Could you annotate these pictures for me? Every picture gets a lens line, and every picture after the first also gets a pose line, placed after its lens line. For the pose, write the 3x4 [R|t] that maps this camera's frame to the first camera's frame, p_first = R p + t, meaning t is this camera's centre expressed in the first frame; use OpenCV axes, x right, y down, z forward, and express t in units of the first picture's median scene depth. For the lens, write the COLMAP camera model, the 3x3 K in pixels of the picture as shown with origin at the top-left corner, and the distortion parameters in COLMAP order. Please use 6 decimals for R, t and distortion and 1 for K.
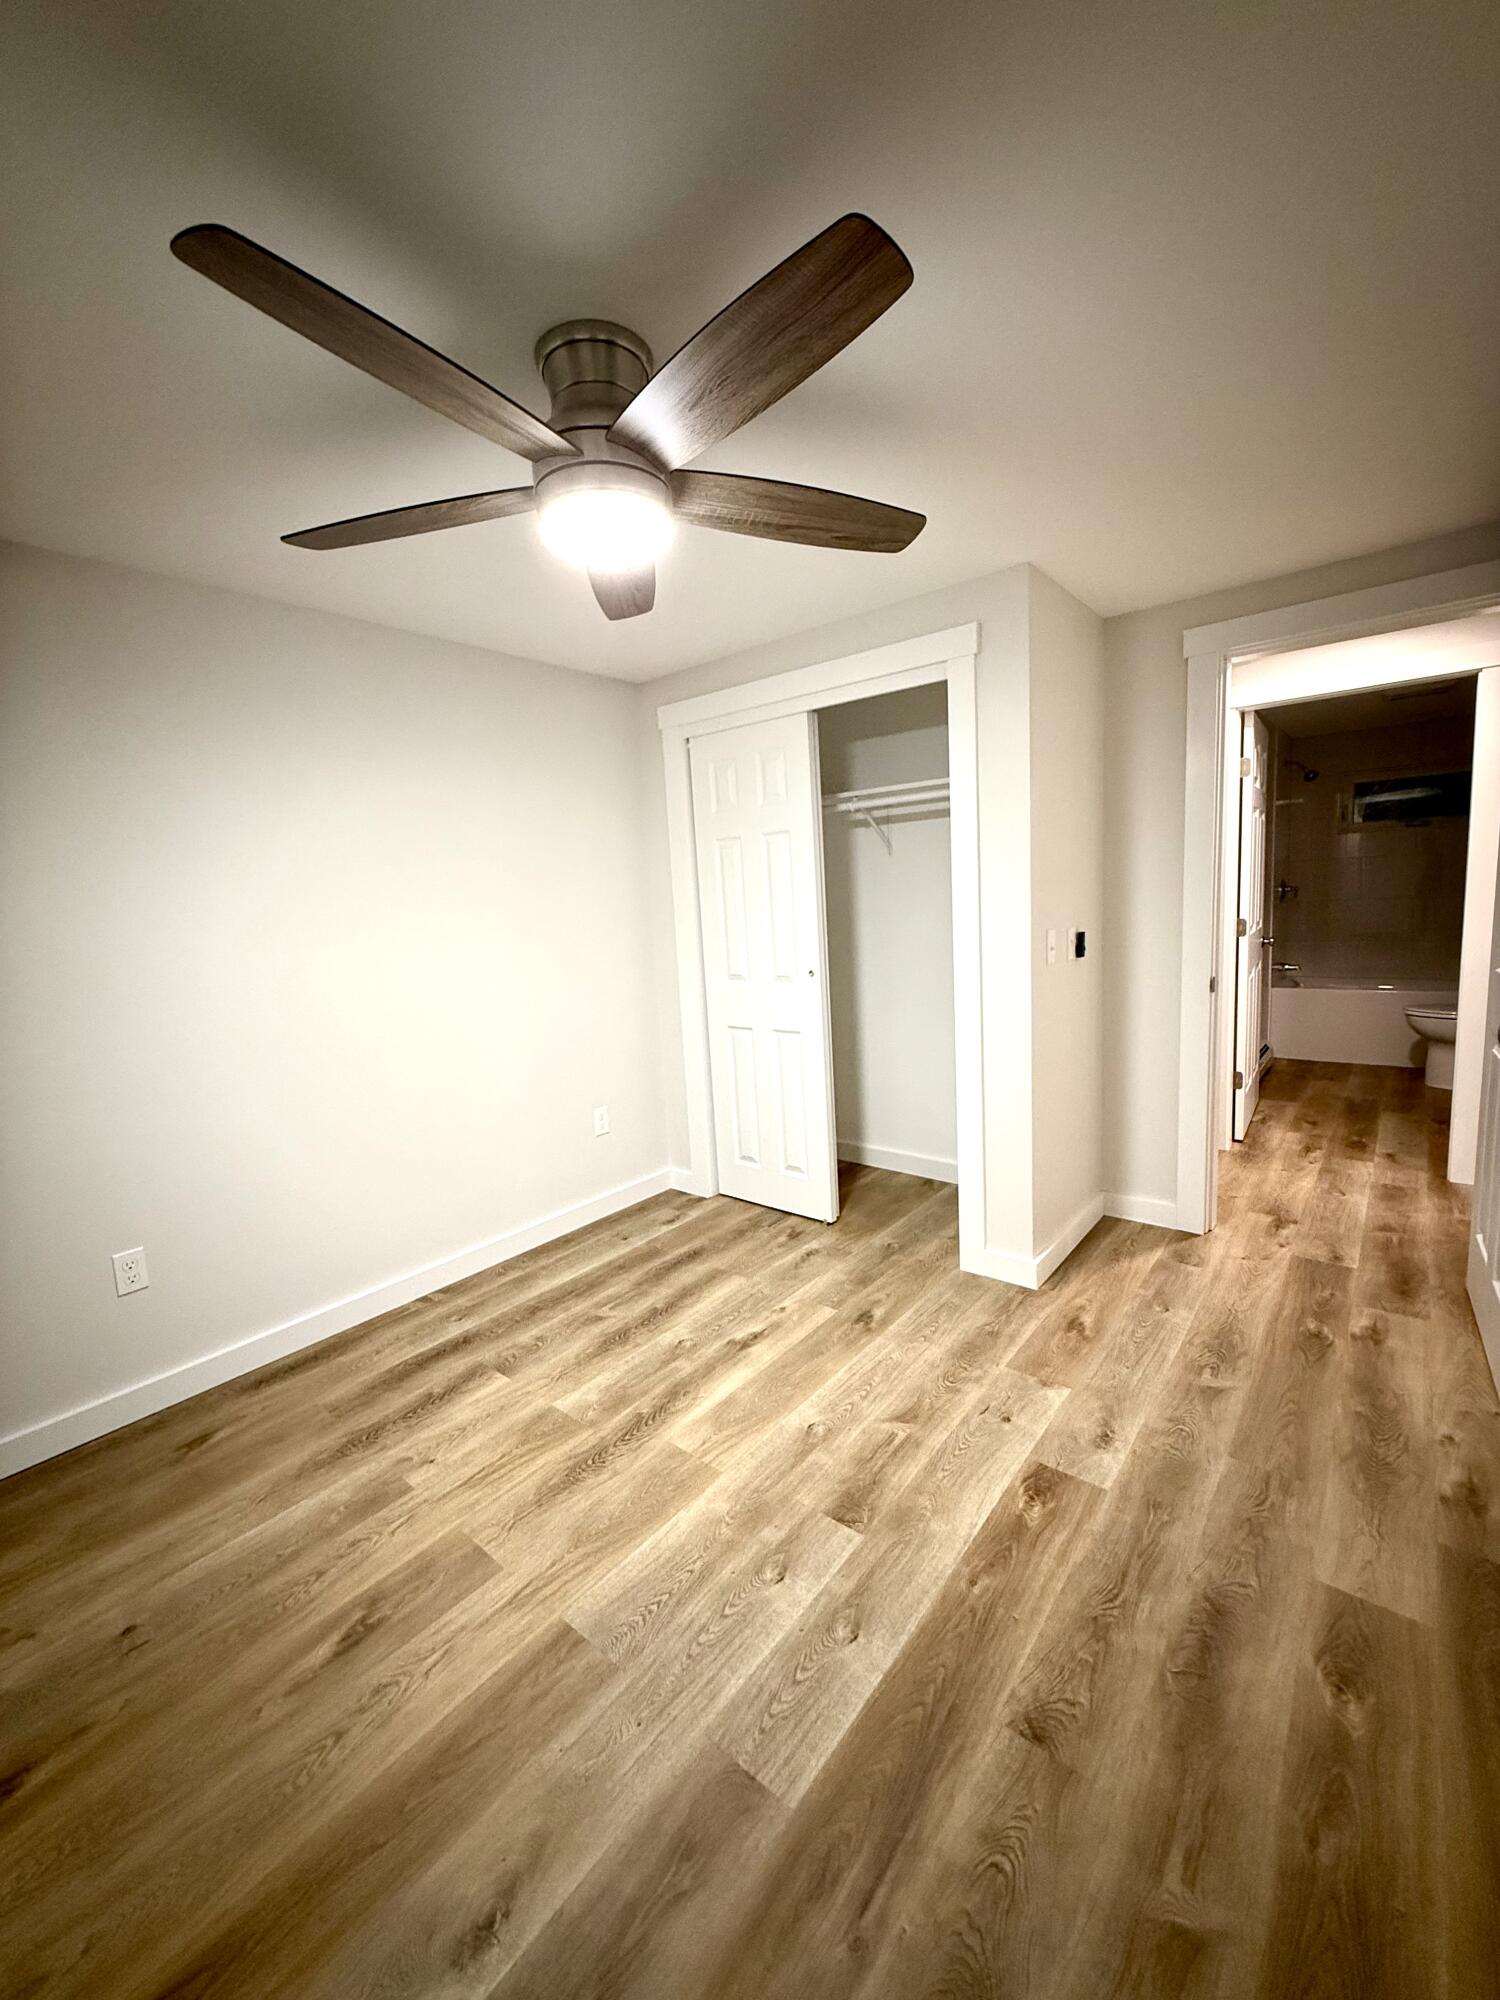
lens RADIAL K [[794.4, 0, 744.1], [0, 794.4, 990.8], [0, 0, 1]] dist [-0.000098, -0.000109]
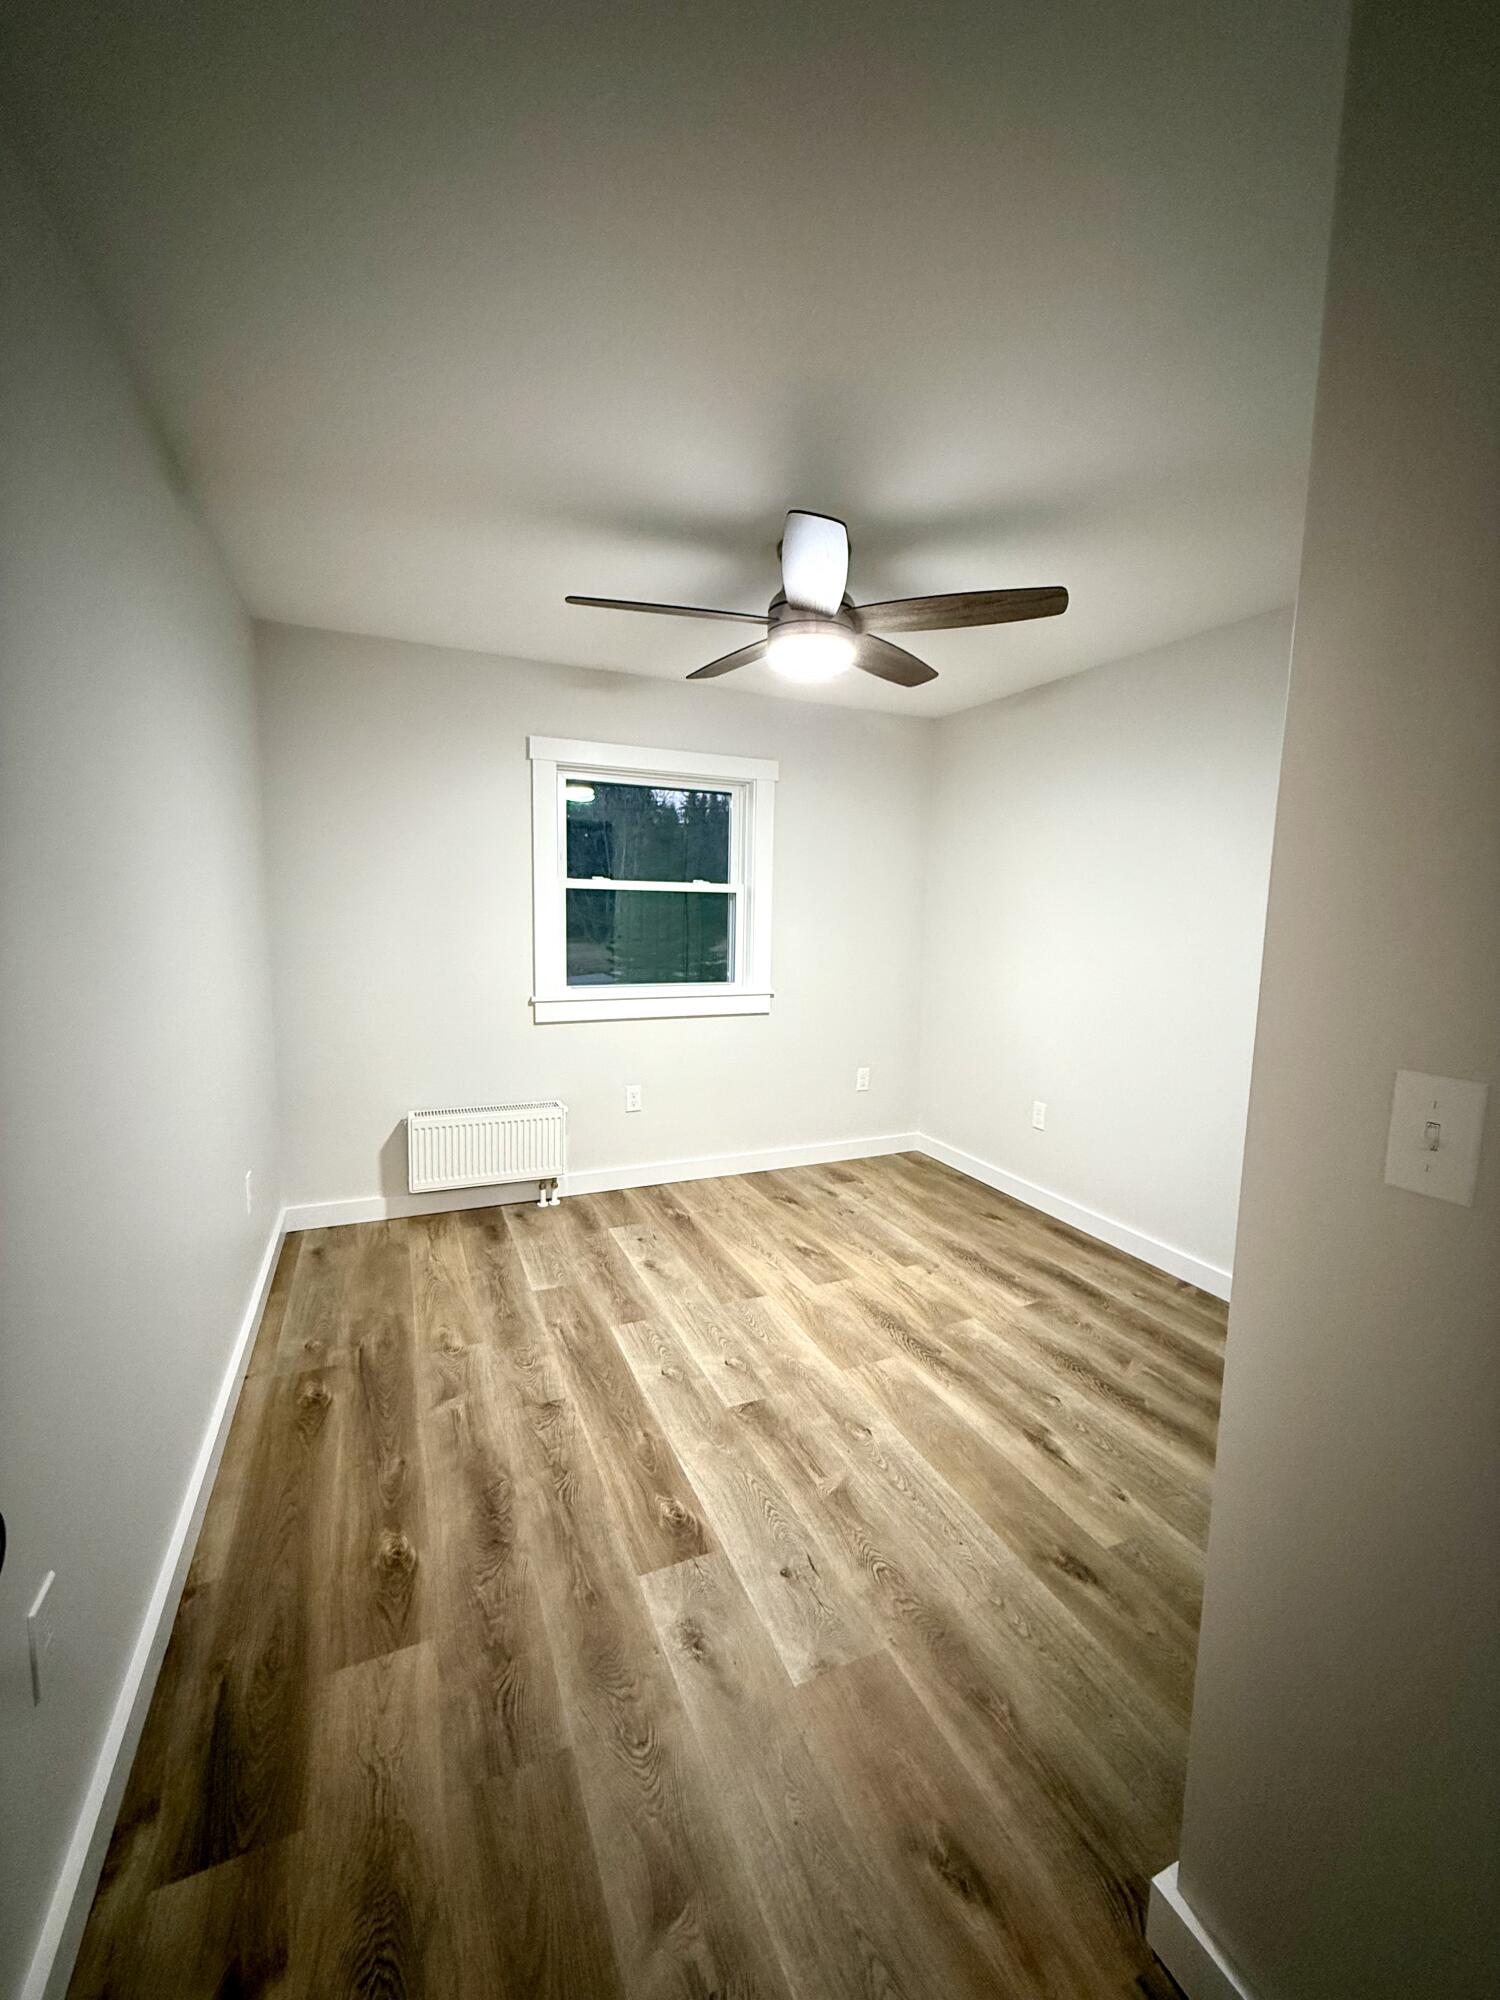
lens RADIAL K [[794.4, 0, 744.1], [0, 794.4, 990.8], [0, 0, 1]] dist [-0.000098, -0.000109]
pose [[-0.436556, 0.140178, -0.888689, 1.039465], [-0.108275, 0.972422, 0.206574, -0.186468], [0.893138, 0.186404, -0.409339, 1.272529]]
